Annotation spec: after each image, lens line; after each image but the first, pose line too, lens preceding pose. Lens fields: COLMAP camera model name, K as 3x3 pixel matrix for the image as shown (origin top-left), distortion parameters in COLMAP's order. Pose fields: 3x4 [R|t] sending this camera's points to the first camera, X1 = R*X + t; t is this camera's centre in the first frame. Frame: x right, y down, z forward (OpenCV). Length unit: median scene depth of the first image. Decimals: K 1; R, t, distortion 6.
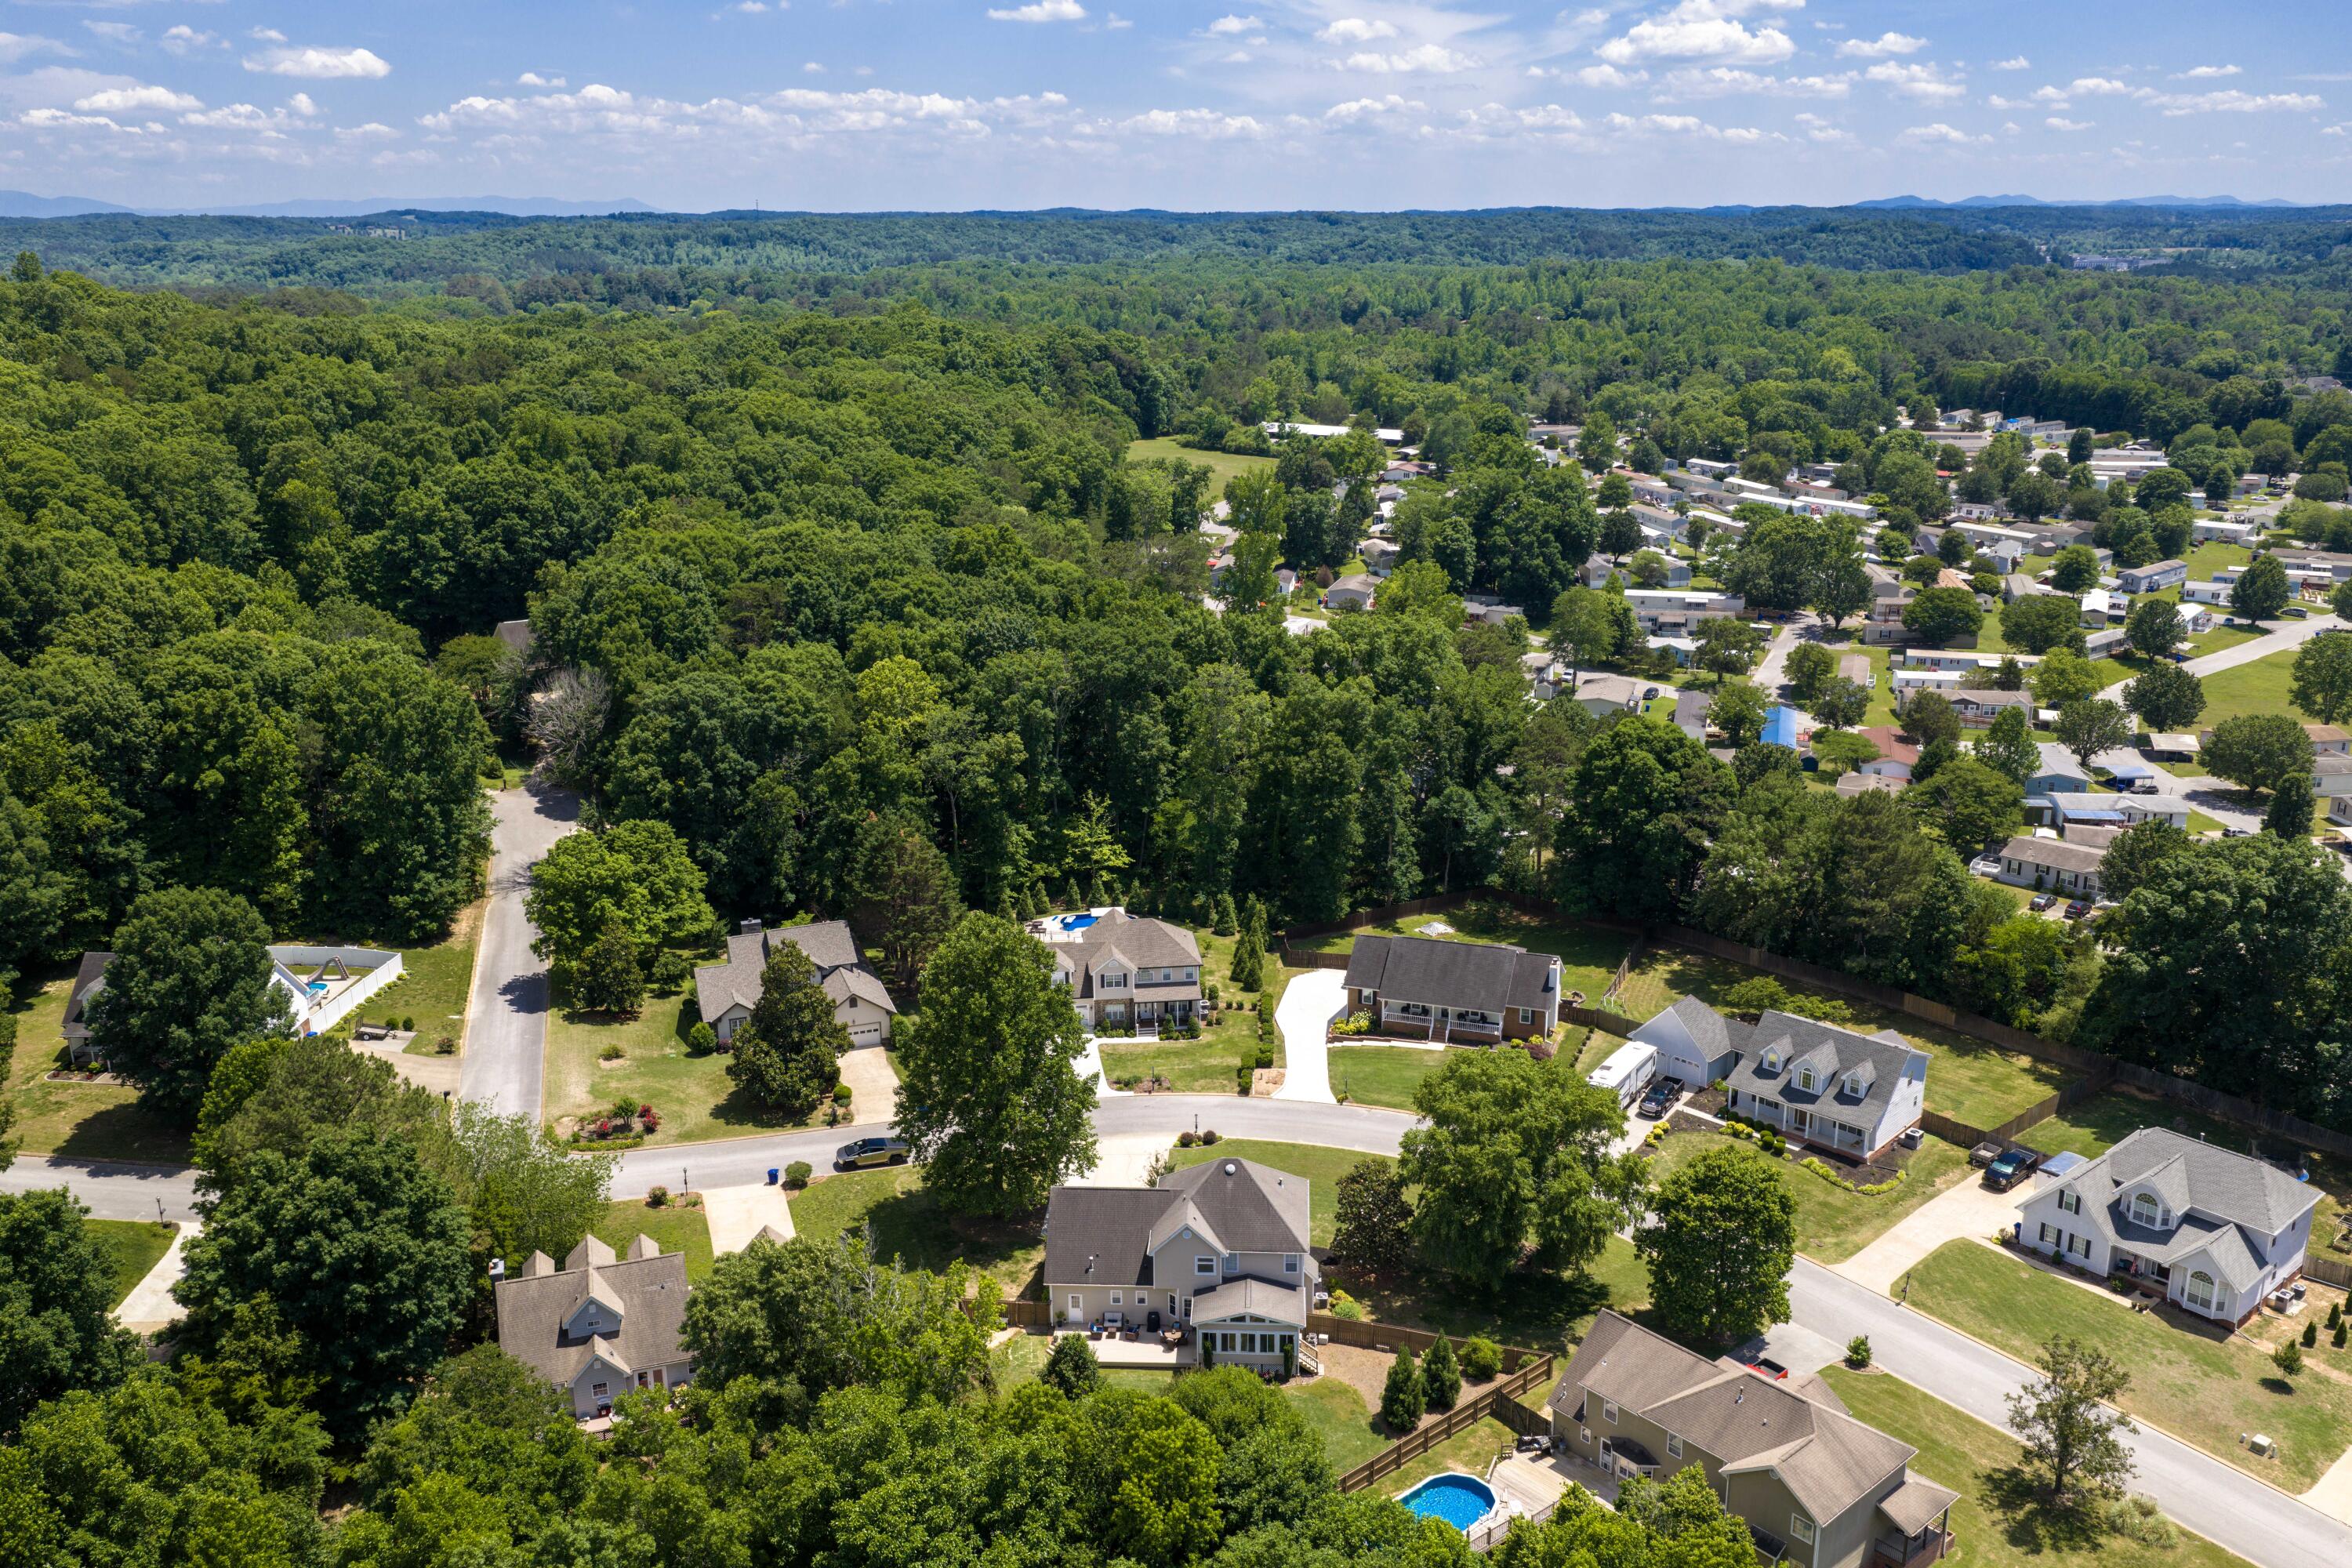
lens RADIAL K [[1950.4, 0, 1190.3], [0, 1950.4, 773.7], [0, 0, 1]] dist [0.014648, -0.021009]
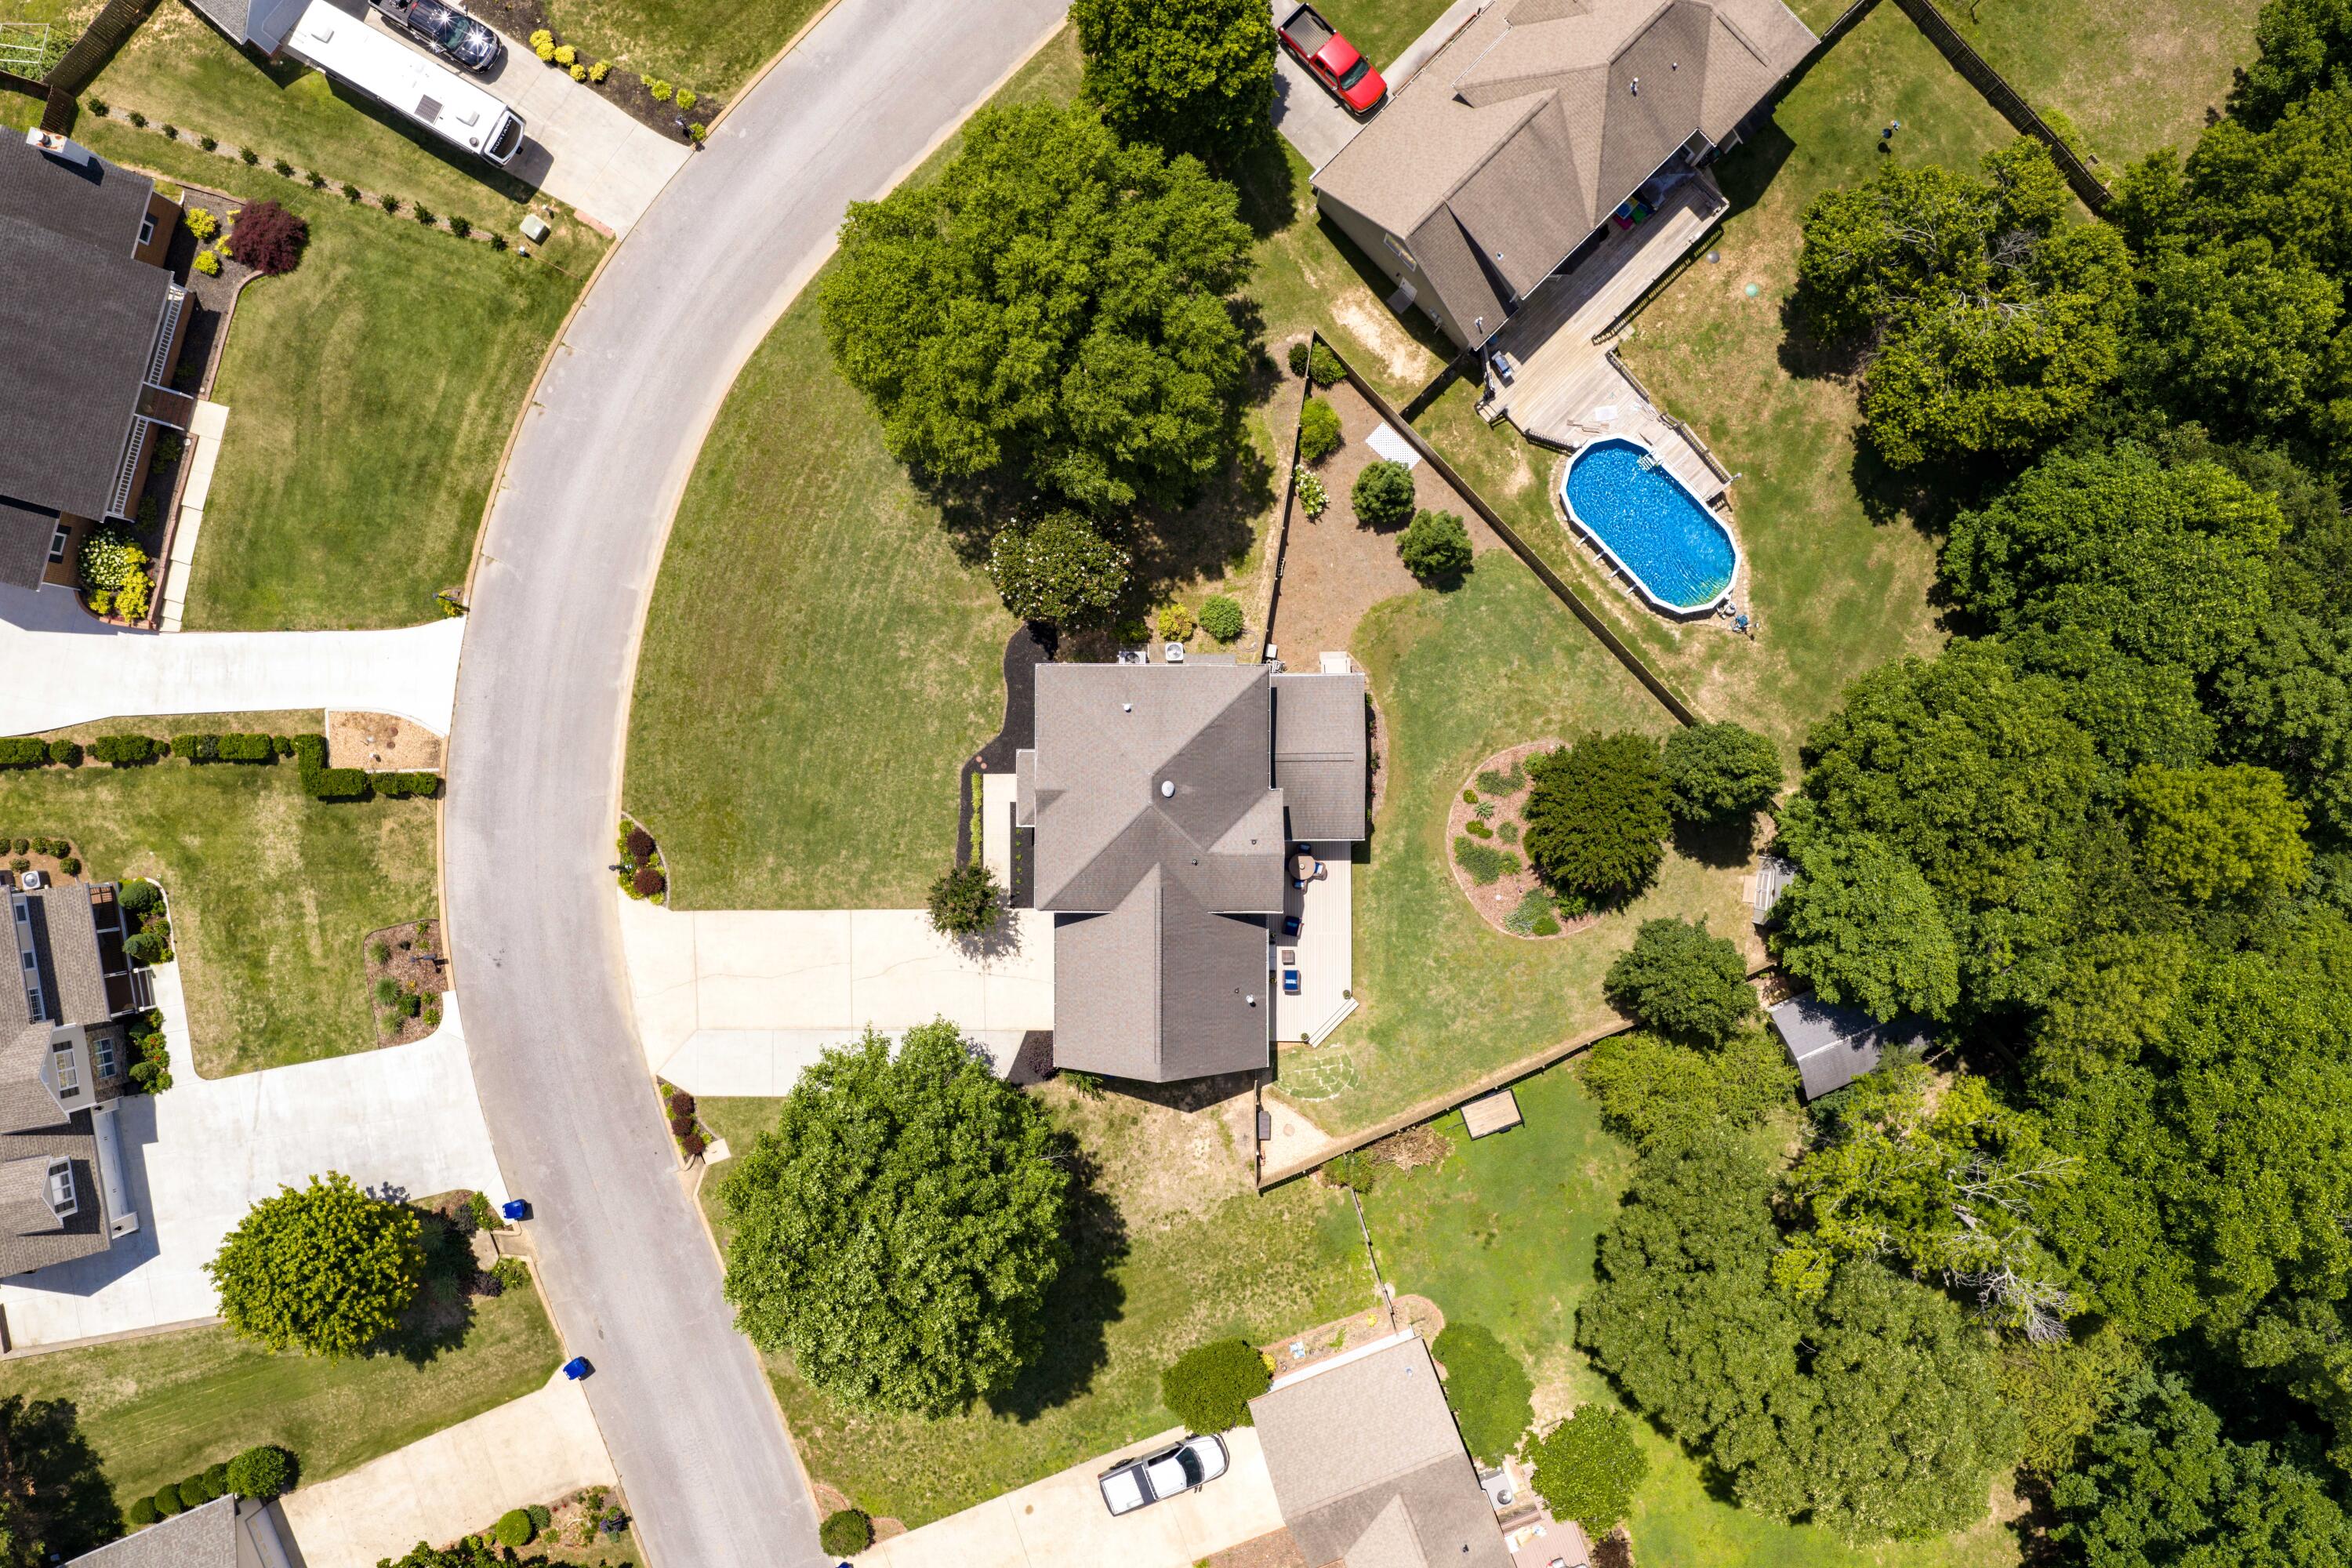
lens RADIAL K [[1945.7, 0, 1185.5], [0, 1945.7, 779.6], [0, 0, 1]] dist [0.027918, -0.048080]
pose [[-0.052632, -0.998557, 0.010625, 0.011713], [0.290195, -0.005113, 0.956954, -0.260124], [-0.955519, 0.053450, 0.290046, 0.570116]]
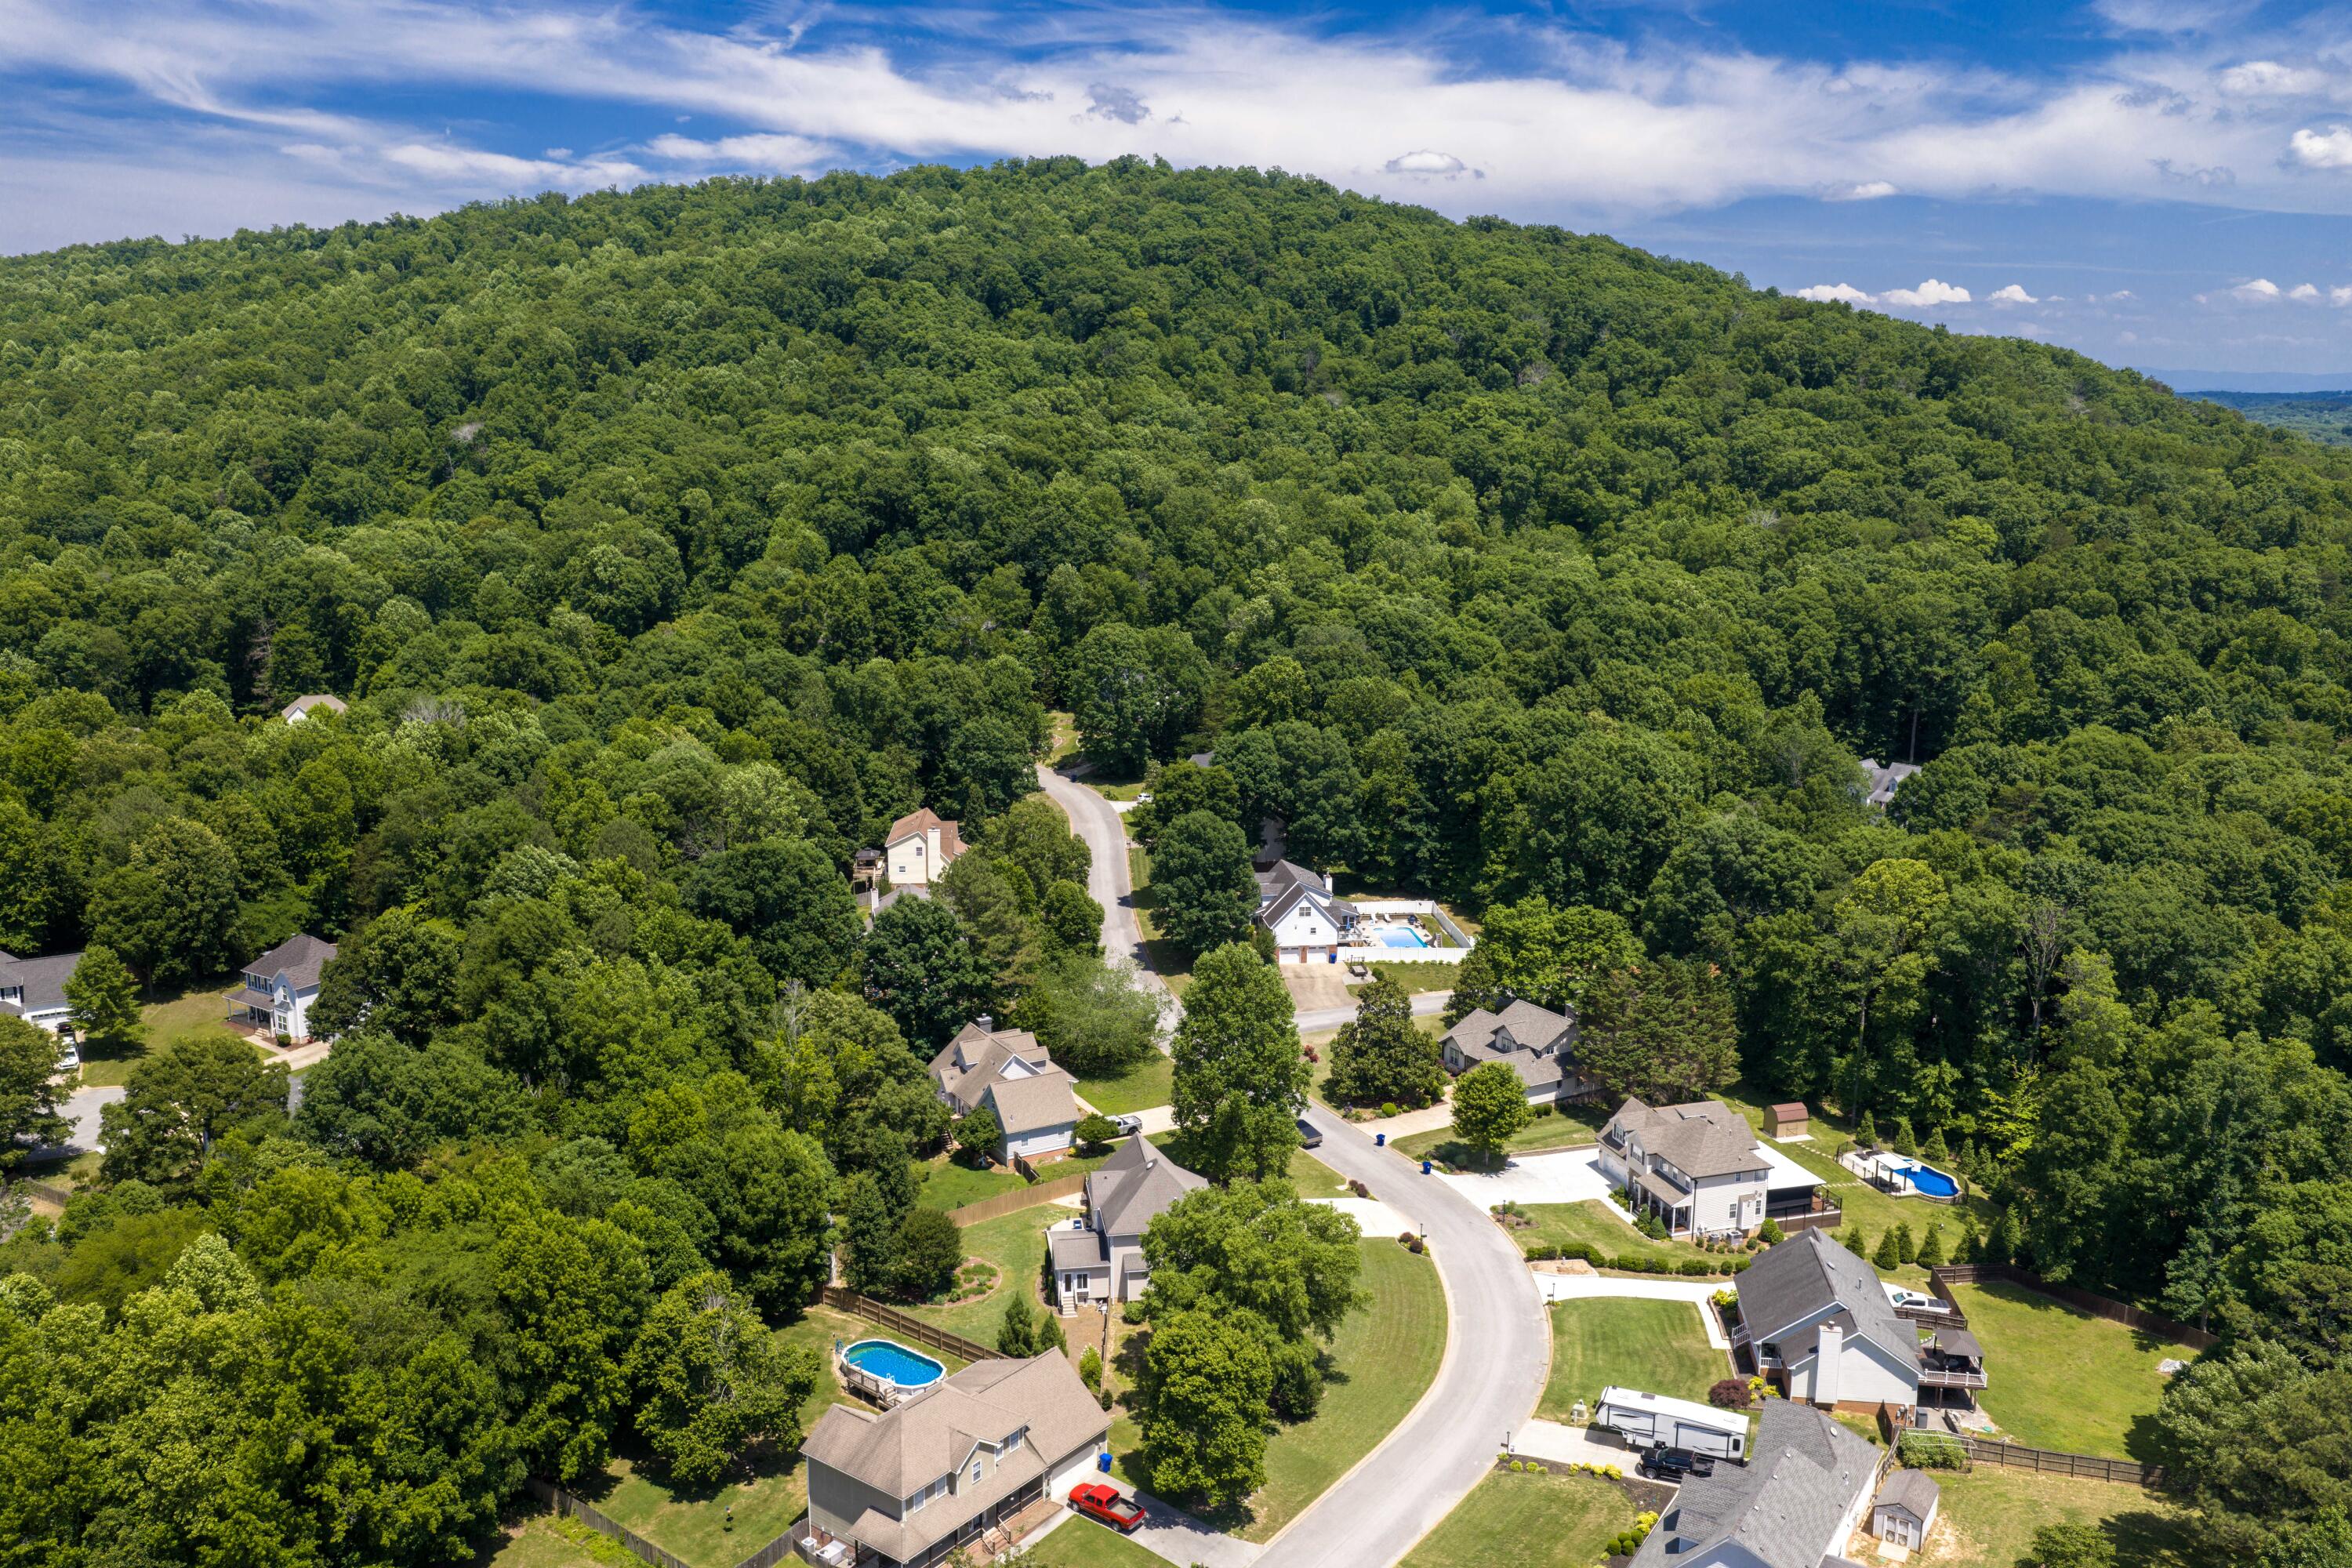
lens RADIAL K [[1943.0, 0, 1179.1], [0, 1943.0, 786.7], [0, 0, 1]] dist [0.015439, -0.021809]
pose [[0.196224, 0.206780, -0.958508, 0.829008], [-0.280009, 0.948625, 0.147325, -0.156863], [0.939729, 0.239482, 0.244044, 0.450252]]
